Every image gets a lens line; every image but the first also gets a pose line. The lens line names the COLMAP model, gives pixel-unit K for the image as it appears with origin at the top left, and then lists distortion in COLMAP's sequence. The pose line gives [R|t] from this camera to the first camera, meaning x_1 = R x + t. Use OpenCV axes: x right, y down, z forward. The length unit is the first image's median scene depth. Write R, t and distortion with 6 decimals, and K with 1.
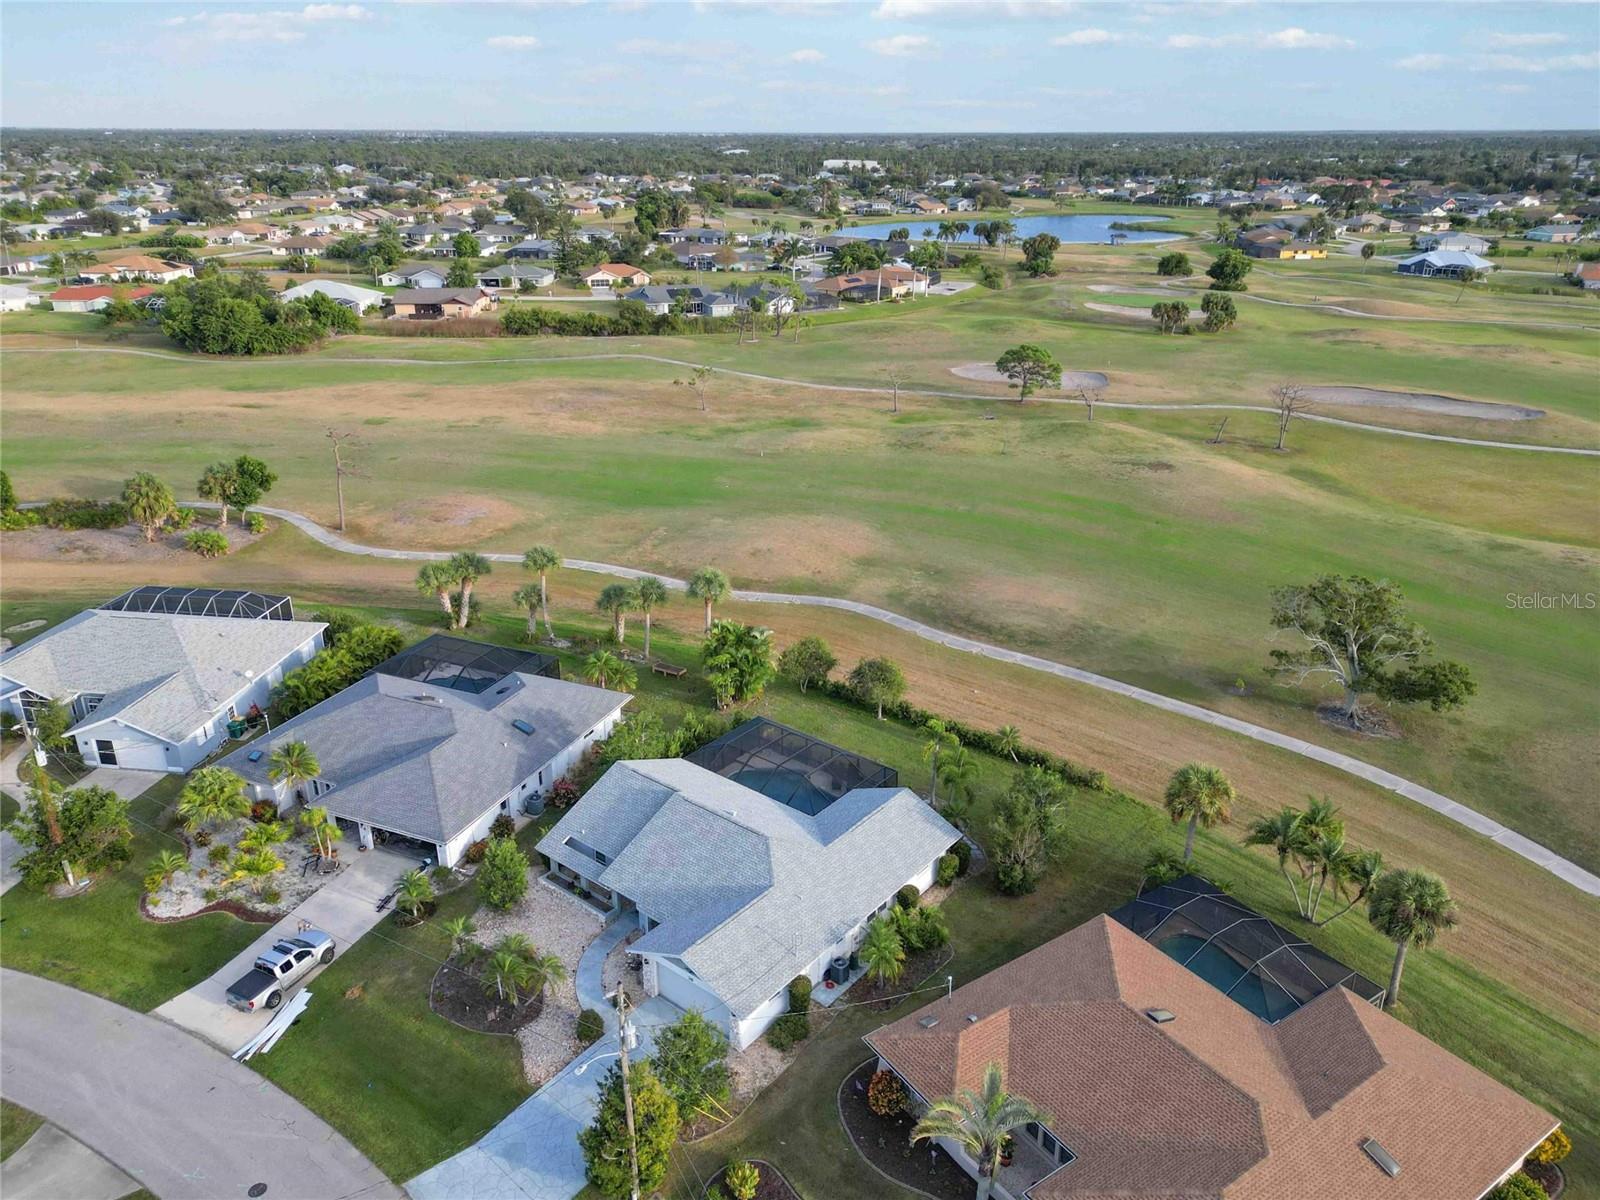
lens RADIAL K [[1147.6, 0, 795.2], [0, 1147.6, 597.0], [0, 0, 1]] dist [0.081318, -0.090938]
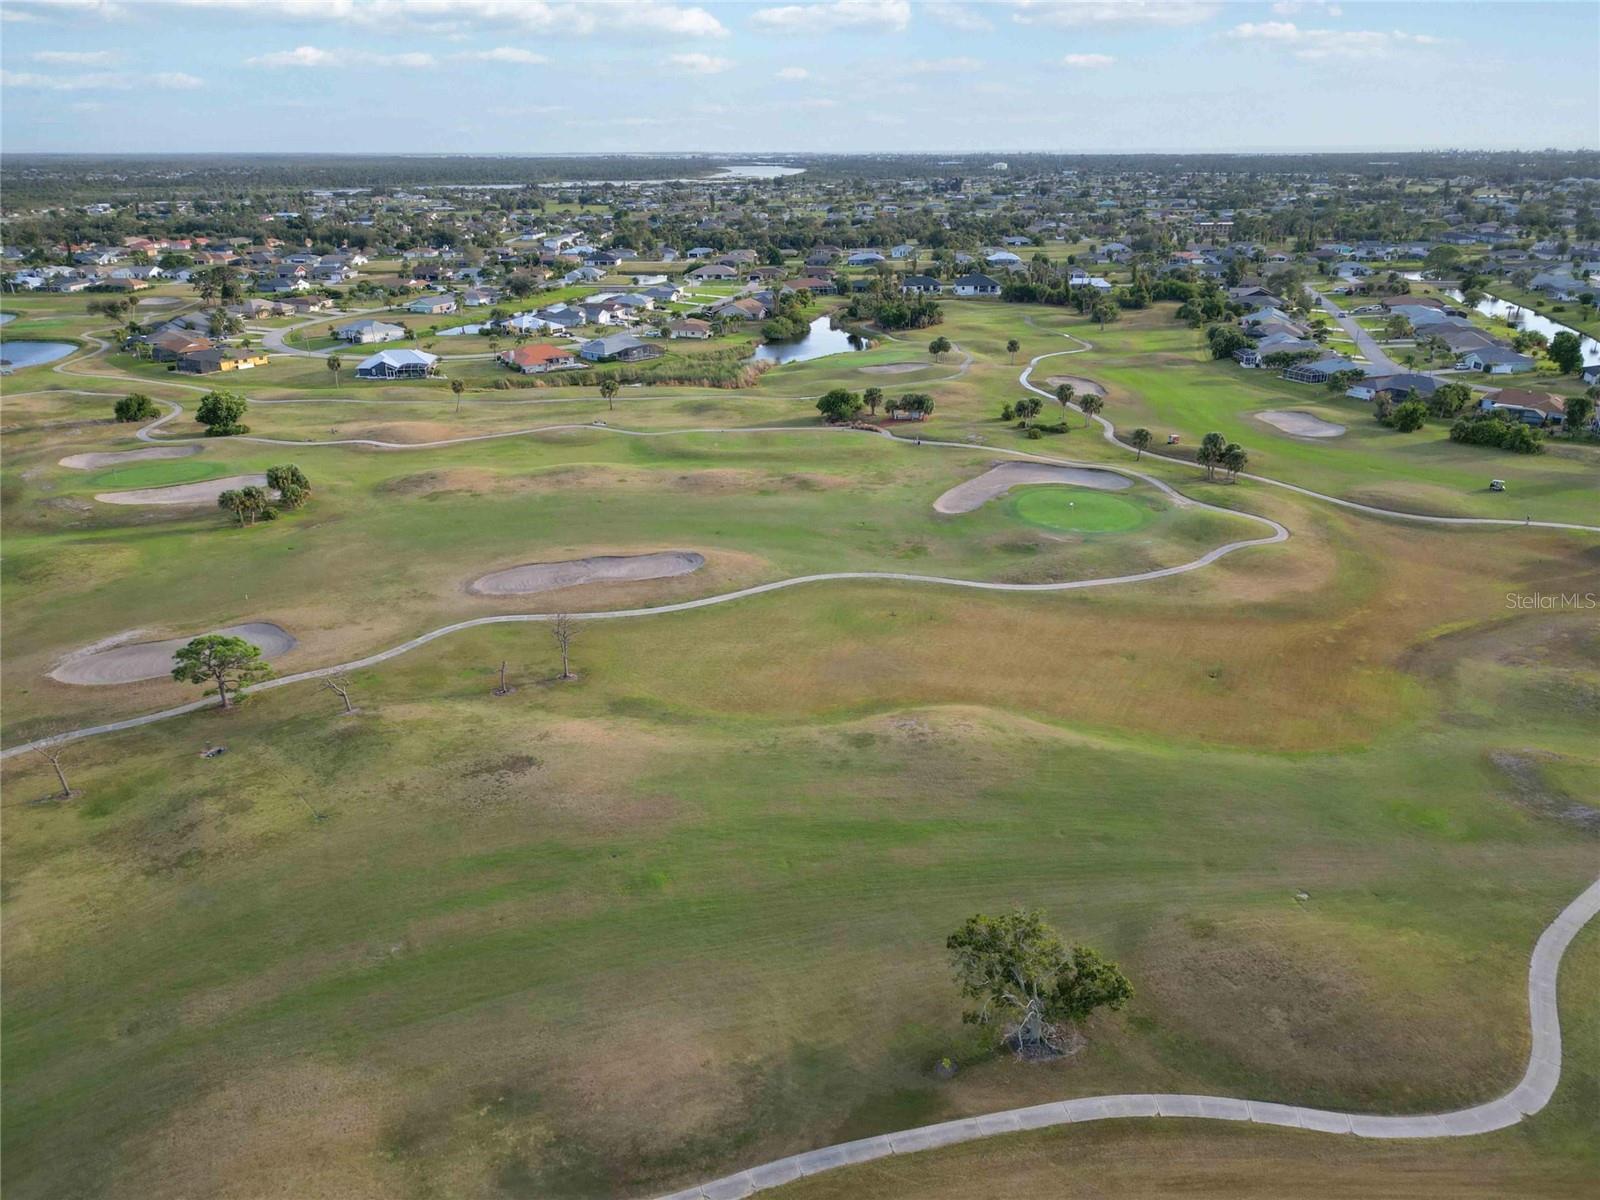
lens RADIAL K [[1118.9, 0, 794.5], [0, 1118.9, 604.6], [0, 0, 1]] dist [0.077183, -0.069551]
pose [[0.576519, -0.314879, 0.753974, -0.181060], [0.315632, 0.936958, 0.149953, -0.303103], [-0.753659, 0.151527, 0.639560, 0.289431]]
